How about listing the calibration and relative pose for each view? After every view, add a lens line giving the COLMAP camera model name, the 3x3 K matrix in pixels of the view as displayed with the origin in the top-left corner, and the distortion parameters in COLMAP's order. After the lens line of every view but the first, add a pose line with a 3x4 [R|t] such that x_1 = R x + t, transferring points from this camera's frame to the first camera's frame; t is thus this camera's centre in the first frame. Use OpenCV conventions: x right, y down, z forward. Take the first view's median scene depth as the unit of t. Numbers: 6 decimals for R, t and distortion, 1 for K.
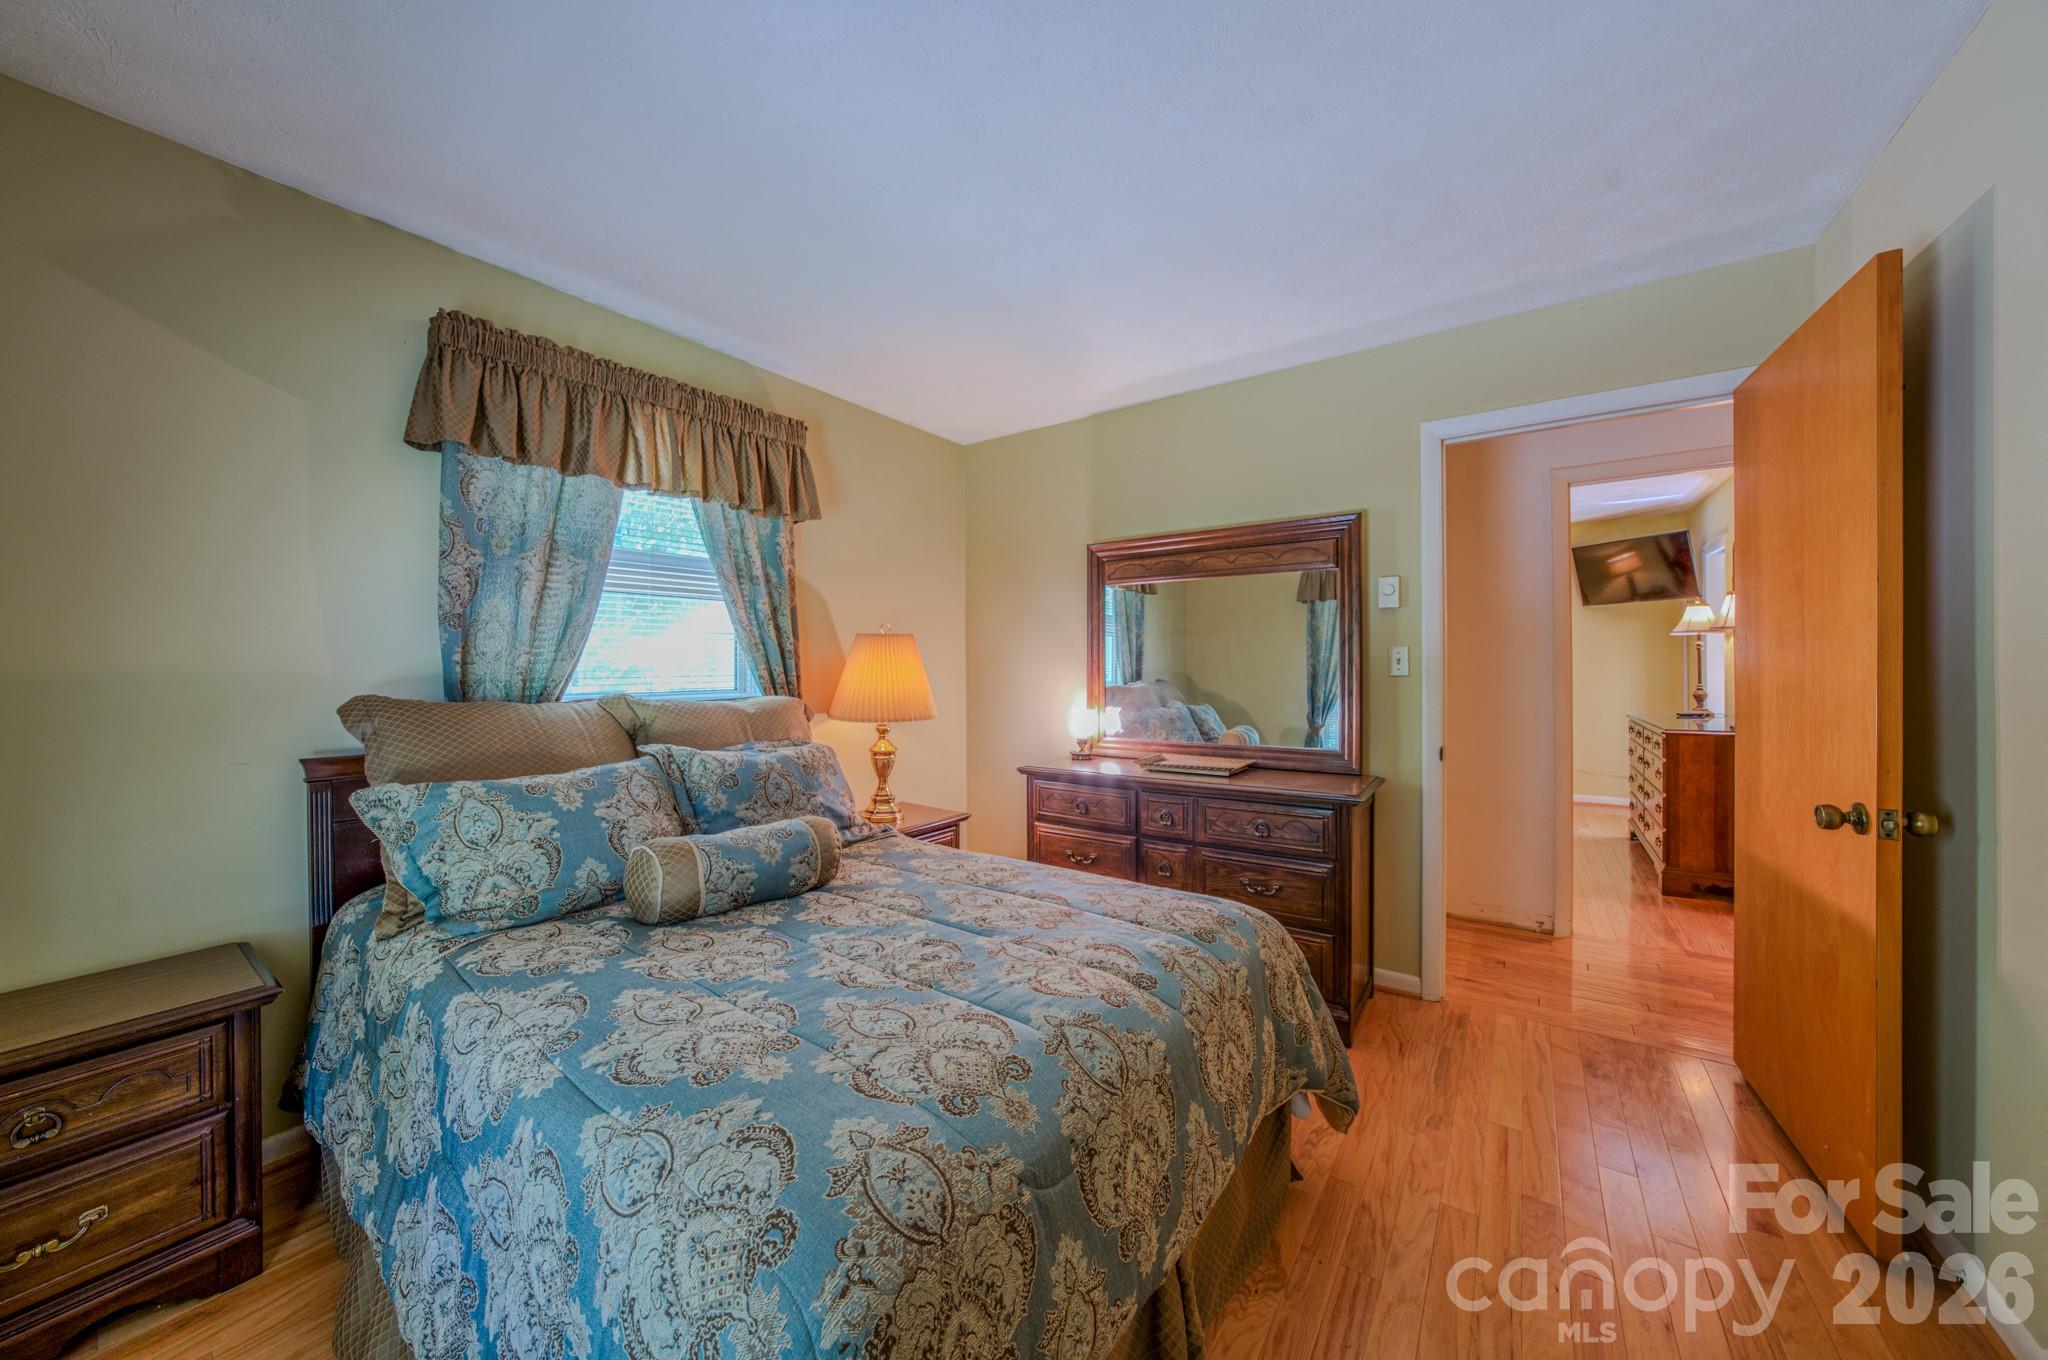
lens RADIAL K [[697.8, 0, 1022.0], [0, 697.8, 671.3], [0, 0, 1]] dist [-0.022123, 0.000377]
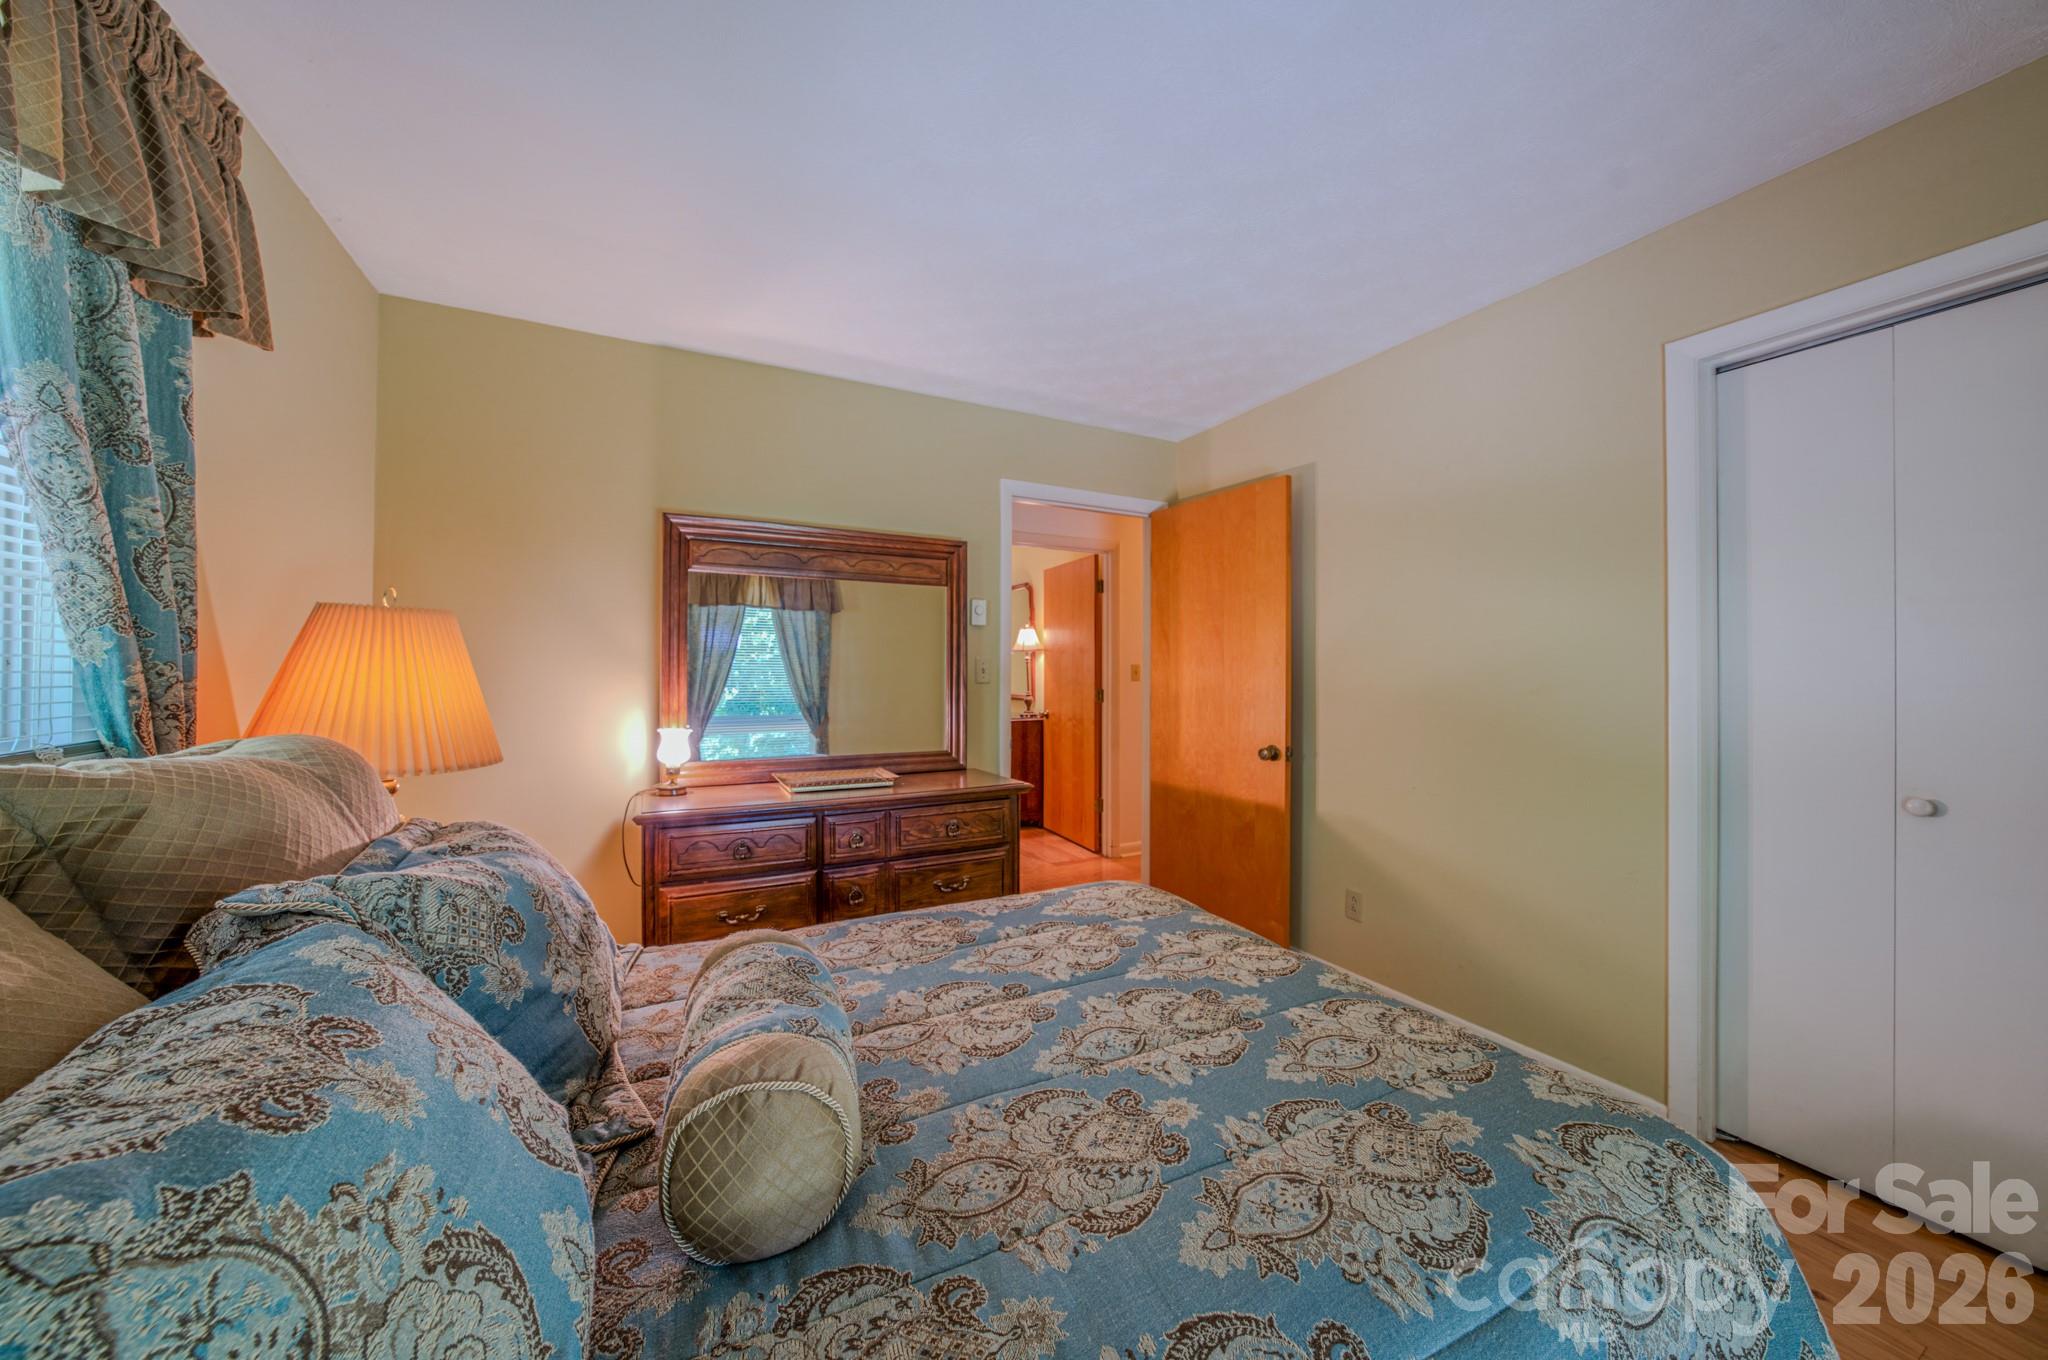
lens RADIAL K [[697.8, 0, 1022.0], [0, 697.8, 671.3], [0, 0, 1]] dist [-0.022123, 0.000377]
pose [[0.466981, 0.009163, 0.884220, -0.535262], [0.001256, 0.999938, -0.011025, 0.000532], [-0.884266, 0.006259, 0.466941, 0.408597]]
